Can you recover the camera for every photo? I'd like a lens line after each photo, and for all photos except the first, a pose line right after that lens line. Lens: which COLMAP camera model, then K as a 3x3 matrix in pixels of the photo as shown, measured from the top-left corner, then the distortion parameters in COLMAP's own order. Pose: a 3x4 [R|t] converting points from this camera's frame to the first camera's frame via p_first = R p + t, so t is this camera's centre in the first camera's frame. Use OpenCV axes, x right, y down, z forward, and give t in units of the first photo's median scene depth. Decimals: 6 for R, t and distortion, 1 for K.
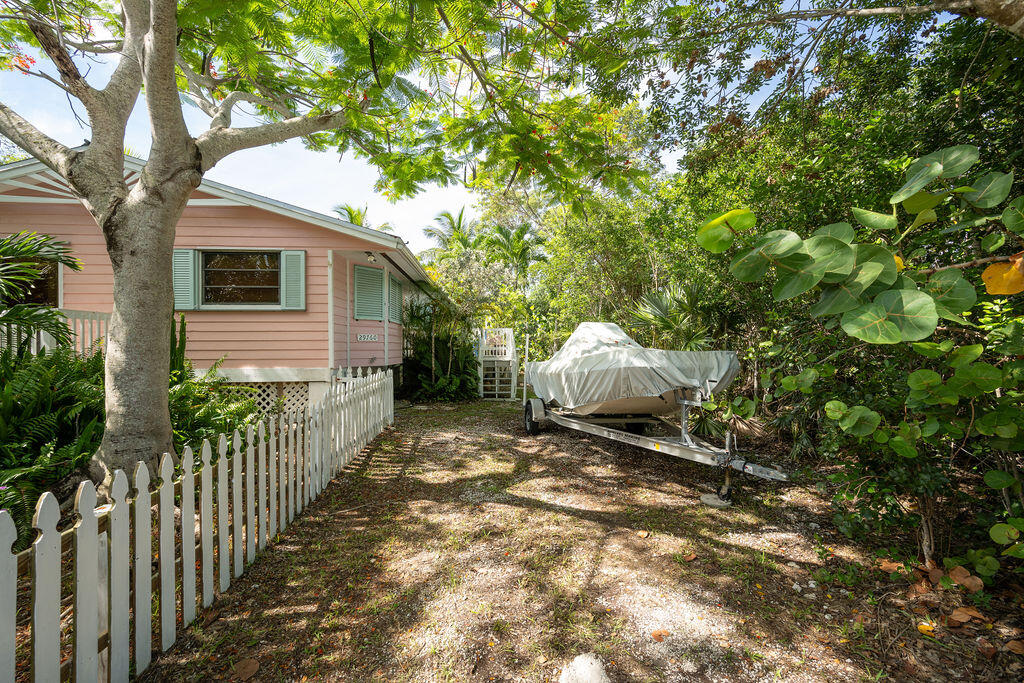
lens RADIAL K [[401.1, 0, 511.5], [0, 401.1, 347.0], [0, 0, 1]] dist [-0.003365, 0.000952]
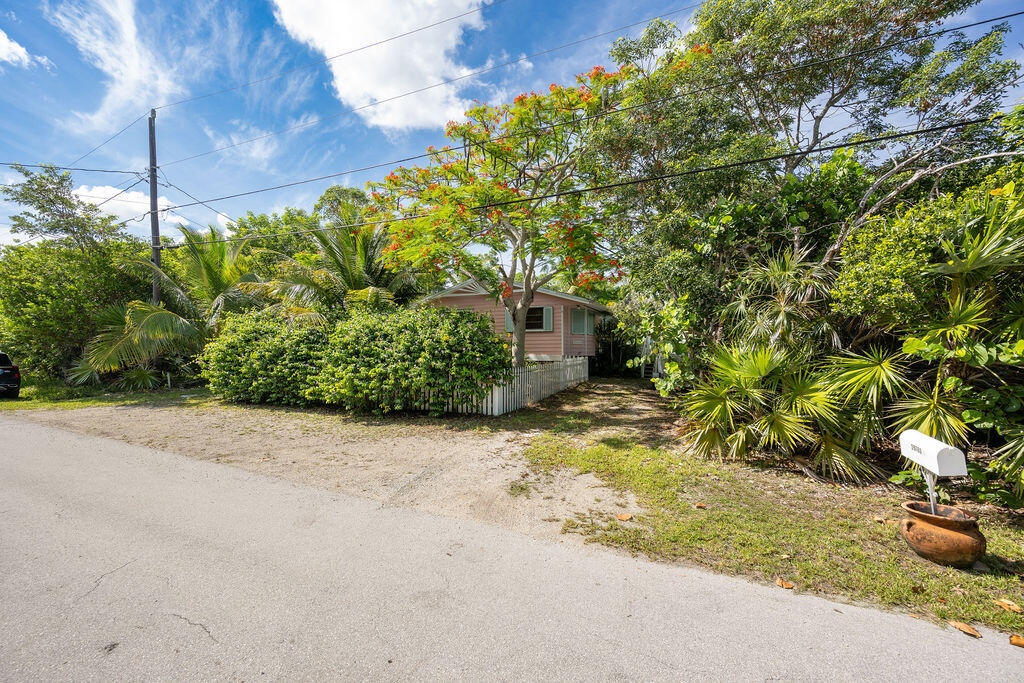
lens RADIAL K [[401.1, 0, 517.0], [0, 401.1, 345.6], [0, 0, 1]] dist [-0.003365, 0.000952]
pose [[0.878100, 0.000306, -0.478477, 0.452196], [-0.004241, 0.999965, -0.007143, 0.013785], [0.478458, 0.008302, 0.878071, -1.224856]]
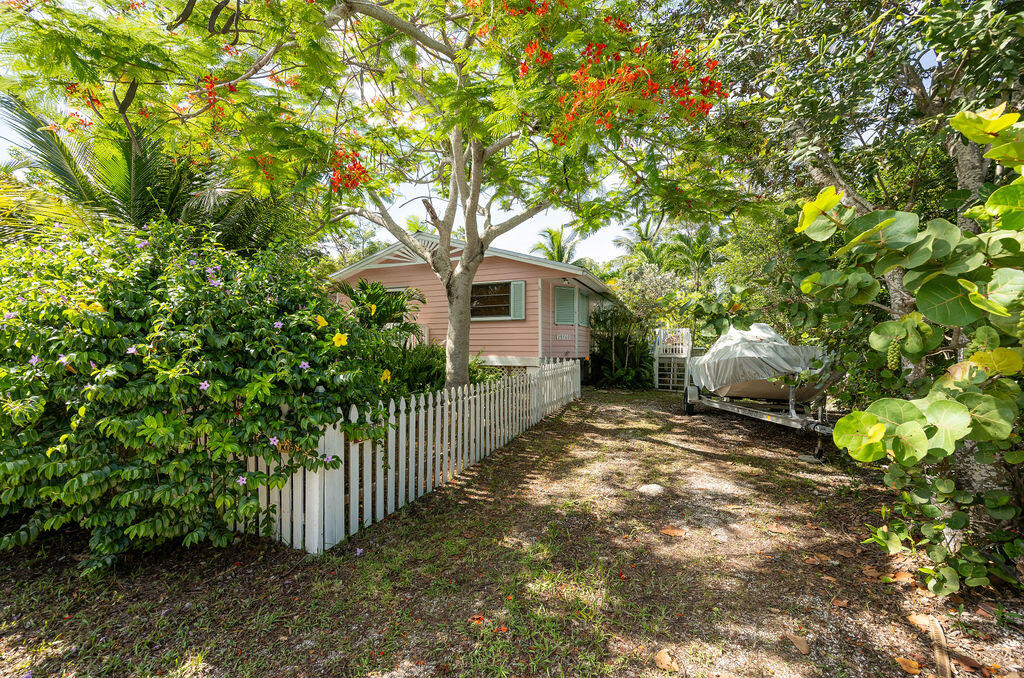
lens RADIAL K [[398.5, 0, 512.2], [0, 398.5, 344.4], [0, 0, 1]] dist [-0.002622, -0.000048]
pose [[0.887922, 0.002459, -0.459987, 0.145221], [-0.005503, 0.999971, -0.005278, 0.011896], [0.459961, 0.007218, 0.887910, -0.378371]]
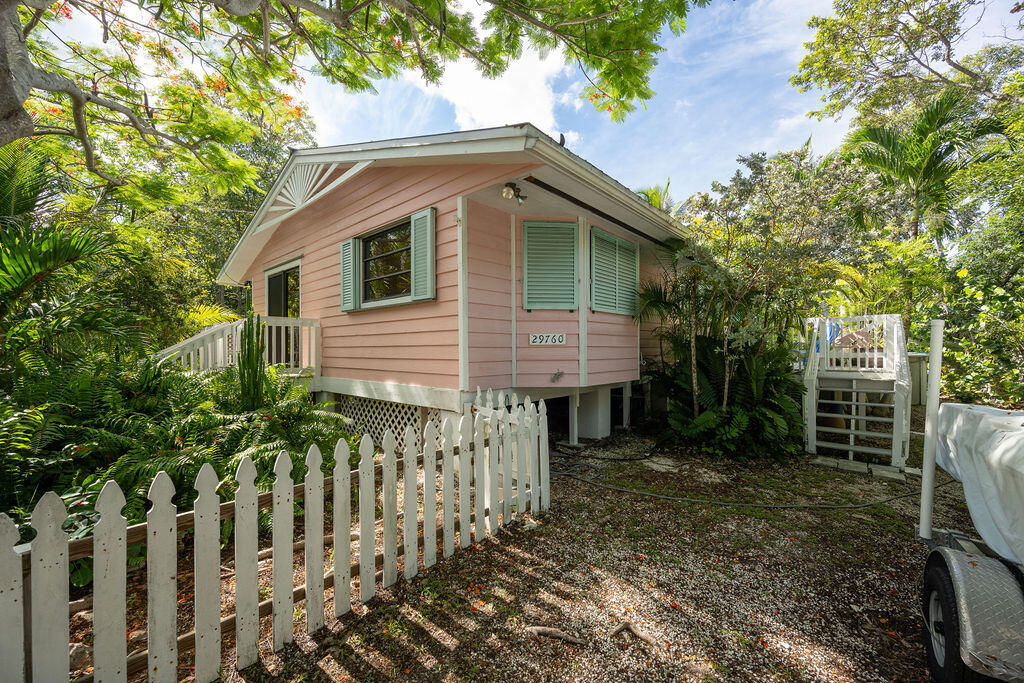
lens RADIAL K [[401.1, 0, 508.4], [0, 401.1, 346.3], [0, 0, 1]] dist [-0.003365, 0.000952]
pose [[0.696770, -0.003472, -0.717286, 0.037047], [0.001231, 0.999993, -0.003644, -0.012425], [0.717294, 0.001656, 0.696769, 0.638835]]
